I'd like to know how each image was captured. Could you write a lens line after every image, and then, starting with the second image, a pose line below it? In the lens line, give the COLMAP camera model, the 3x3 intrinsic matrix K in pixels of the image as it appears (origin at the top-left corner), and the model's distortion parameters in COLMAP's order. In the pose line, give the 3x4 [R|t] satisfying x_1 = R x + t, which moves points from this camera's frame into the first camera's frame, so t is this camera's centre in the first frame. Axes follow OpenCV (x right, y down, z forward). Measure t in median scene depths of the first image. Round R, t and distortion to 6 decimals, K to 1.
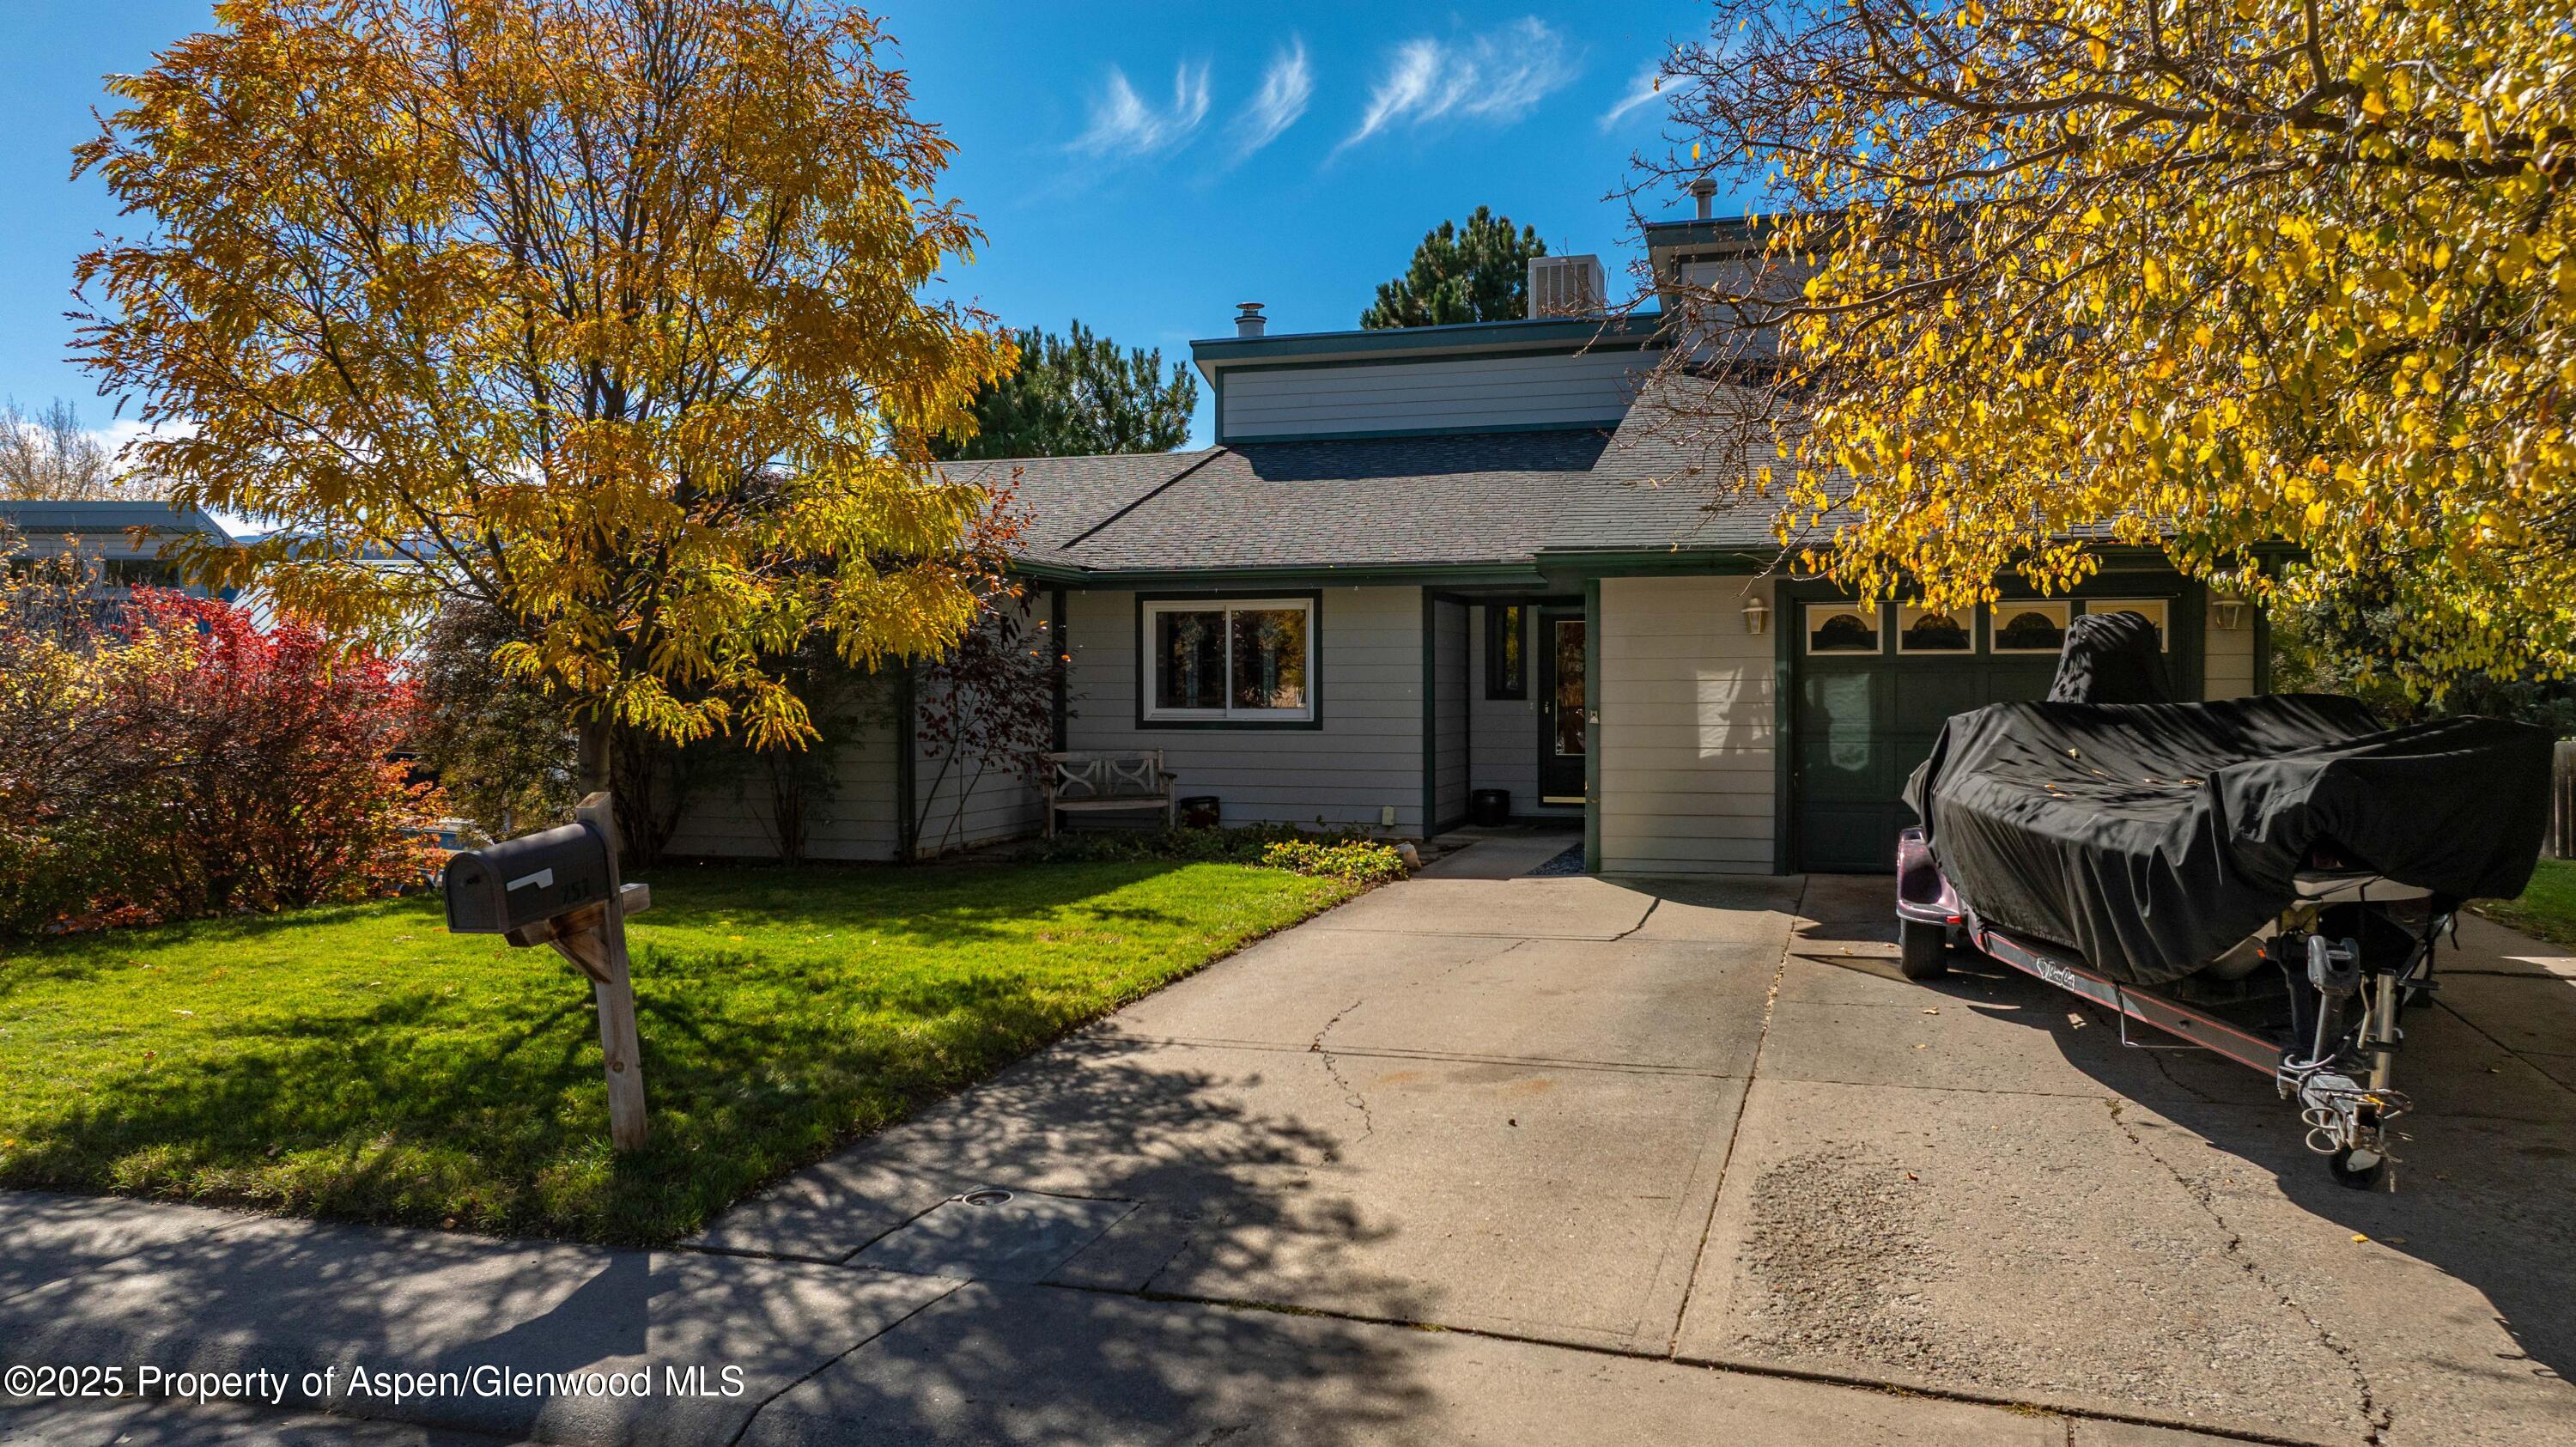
lens RADIAL K [[1809.3, 0, 1298.4], [0, 1809.3, 722.9], [0, 0, 1]] dist [-0.019290, 0.007123]
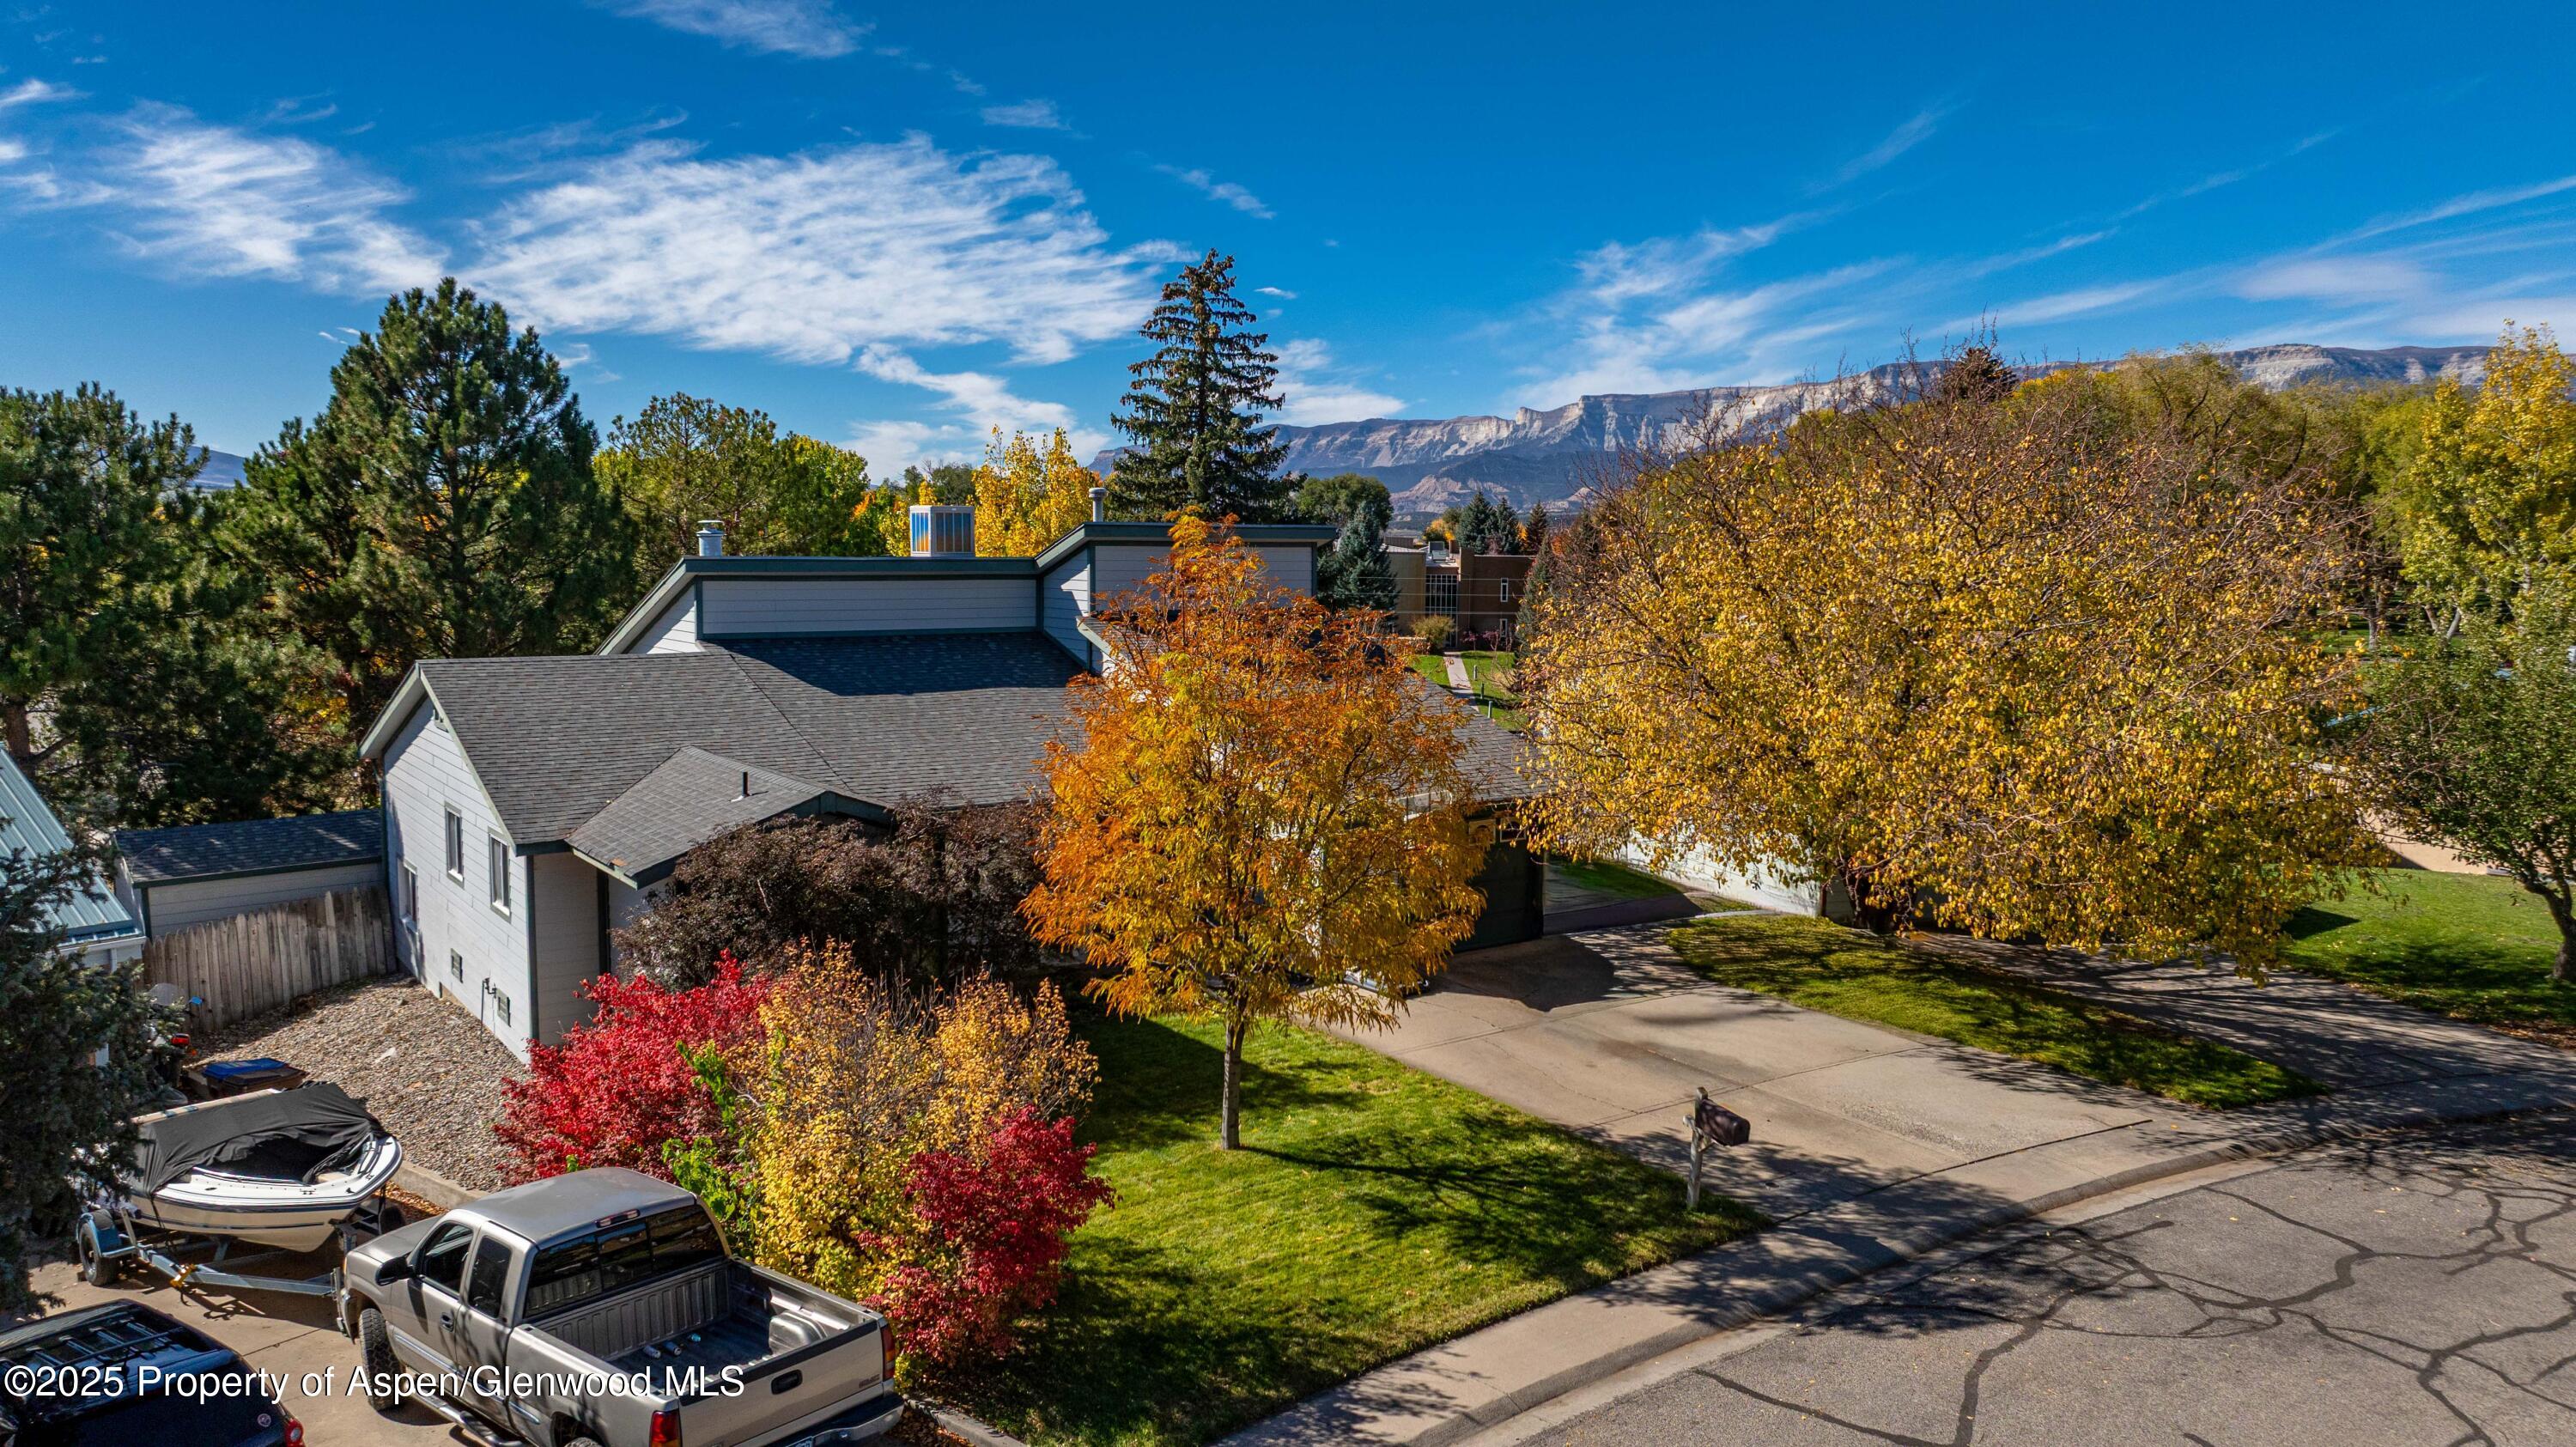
lens RADIAL K [[1809.3, 0, 1303.2], [0, 1809.3, 718.4], [0, 0, 1]] dist [-0.019290, 0.007123]
pose [[0.593123, -0.069077, 0.802143, -3.378955], [0.002491, 0.996465, 0.083970, -0.879306], [-0.805108, -0.047807, 0.591198, -0.173024]]
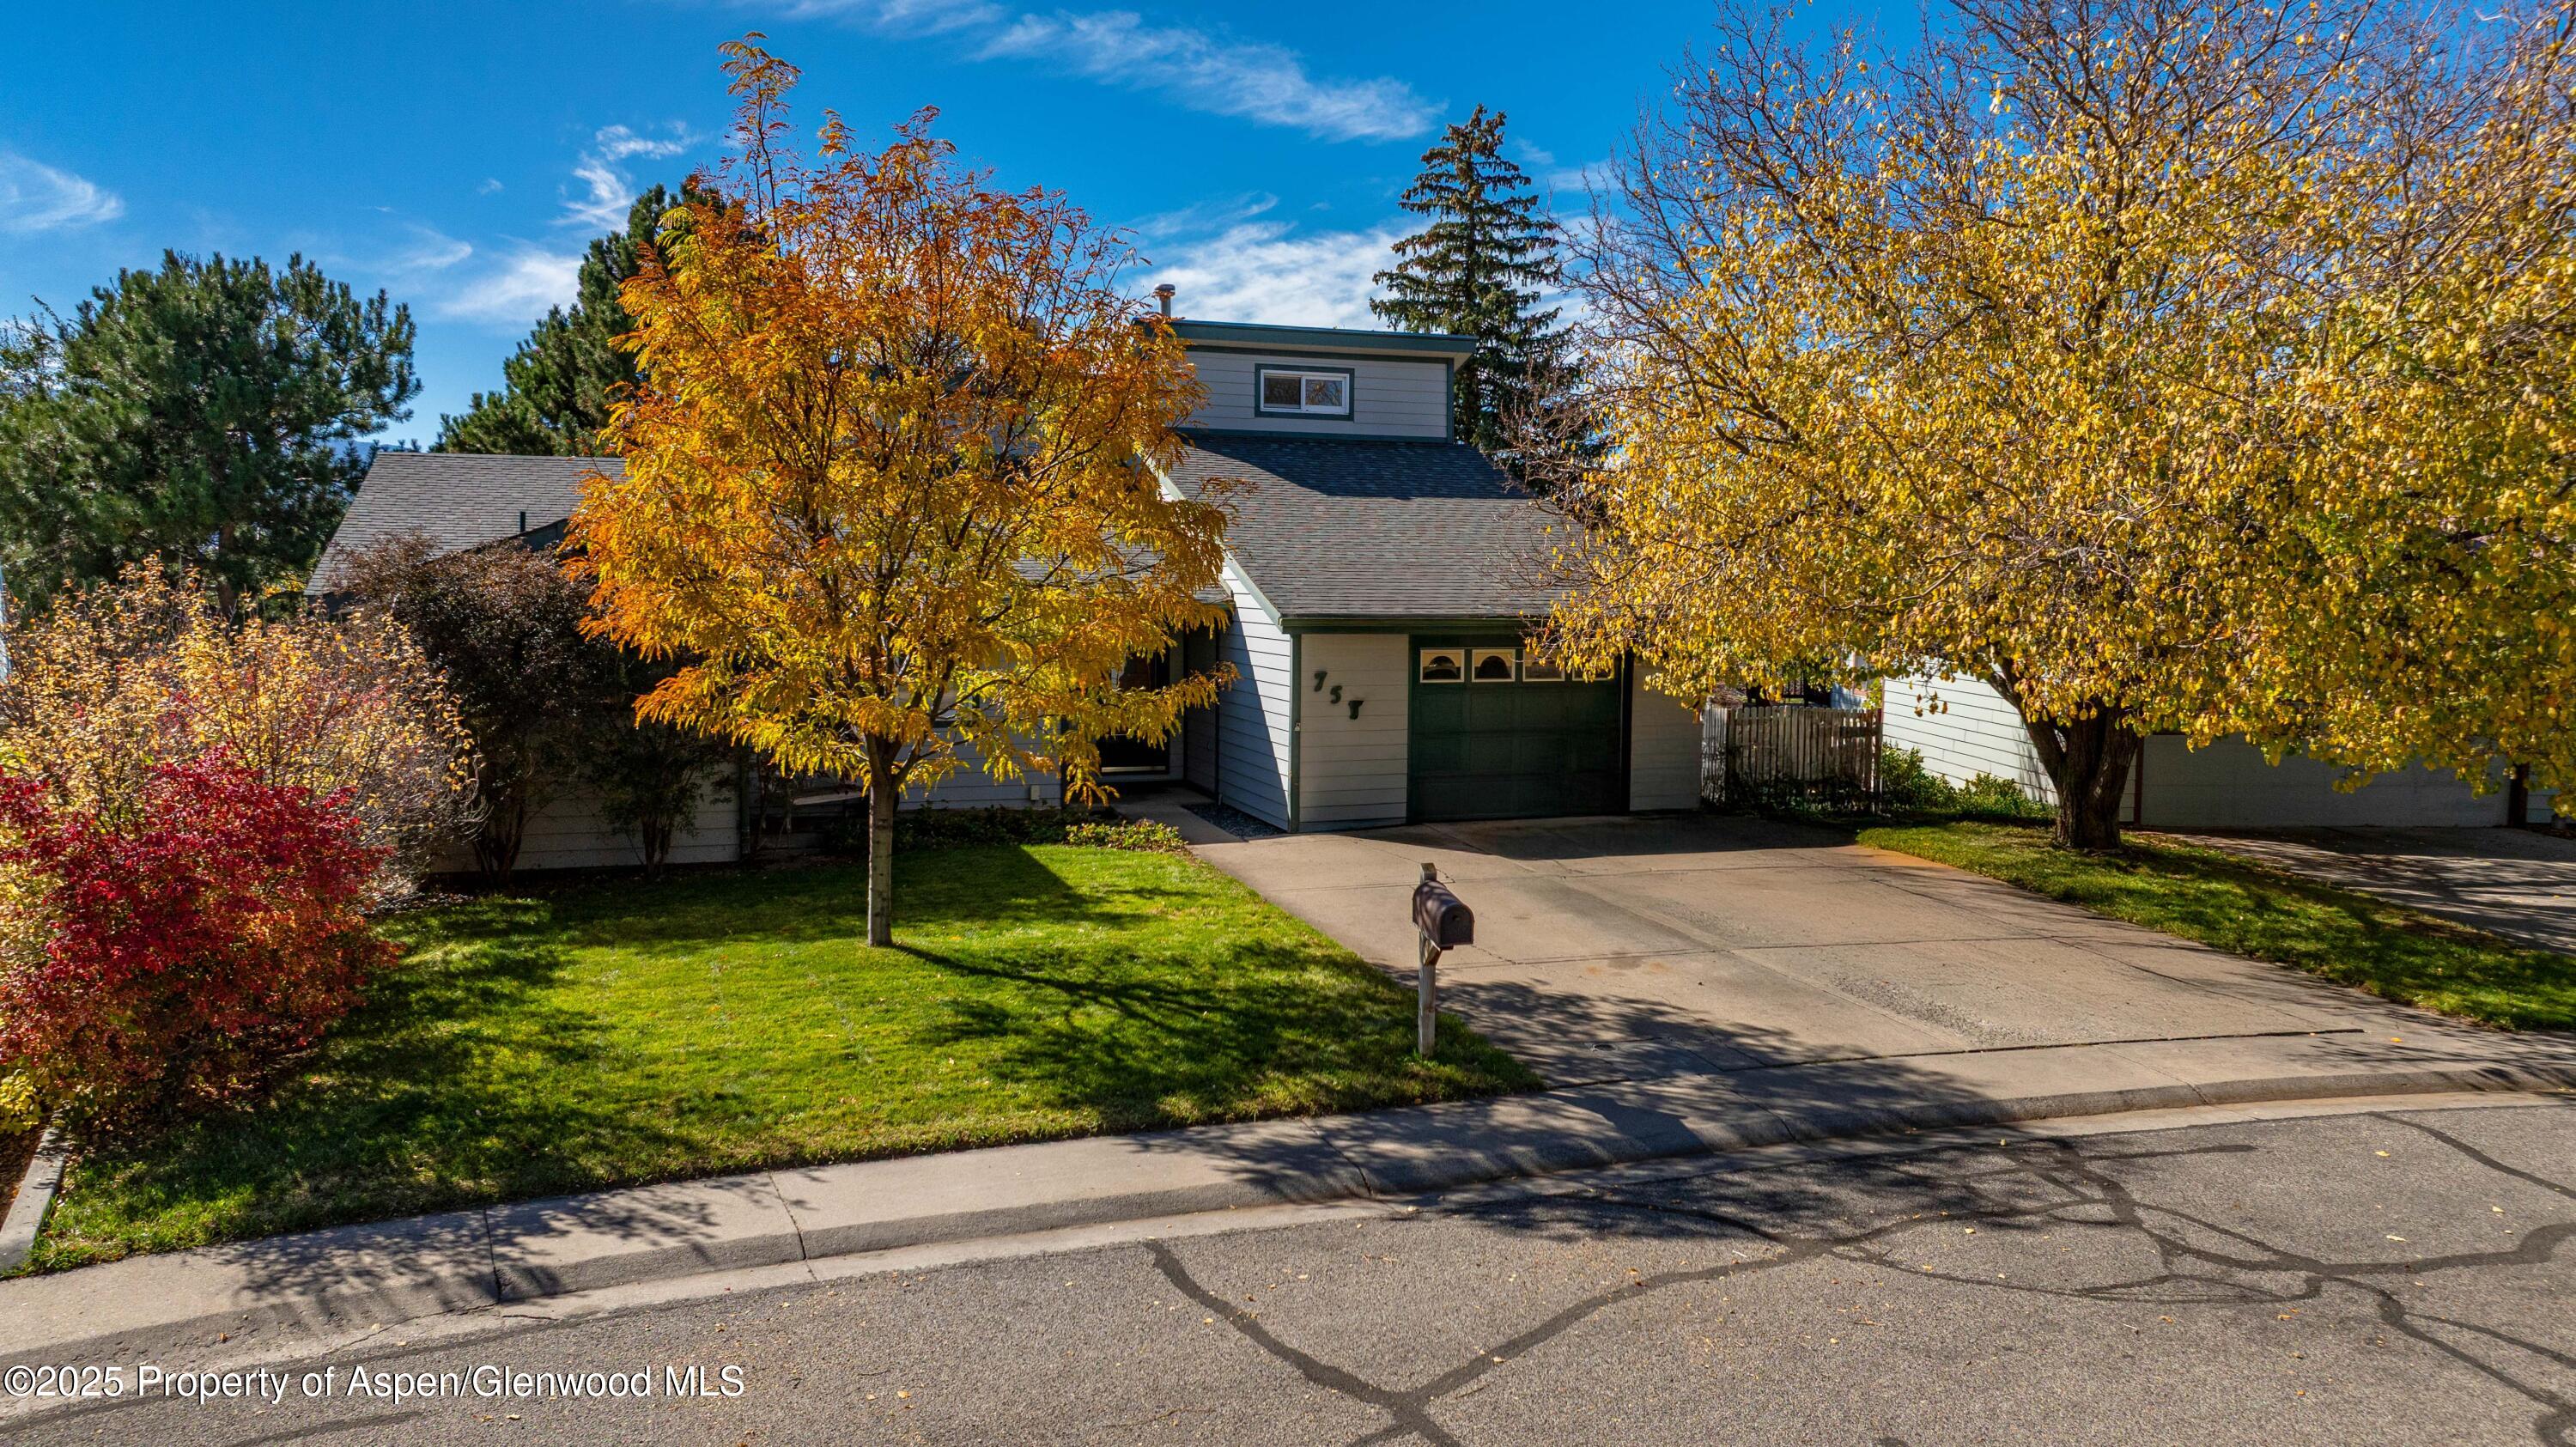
lens RADIAL K [[1809.3, 0, 1278.8], [0, 1809.3, 719.4], [0, 0, 1]] dist [-0.019290, 0.007123]
pose [[0.812203, -0.036812, 0.582212, -1.772089], [0.001716, 0.998154, 0.060718, -0.246723], [-0.583372, -0.048316, 0.810767, -0.448024]]
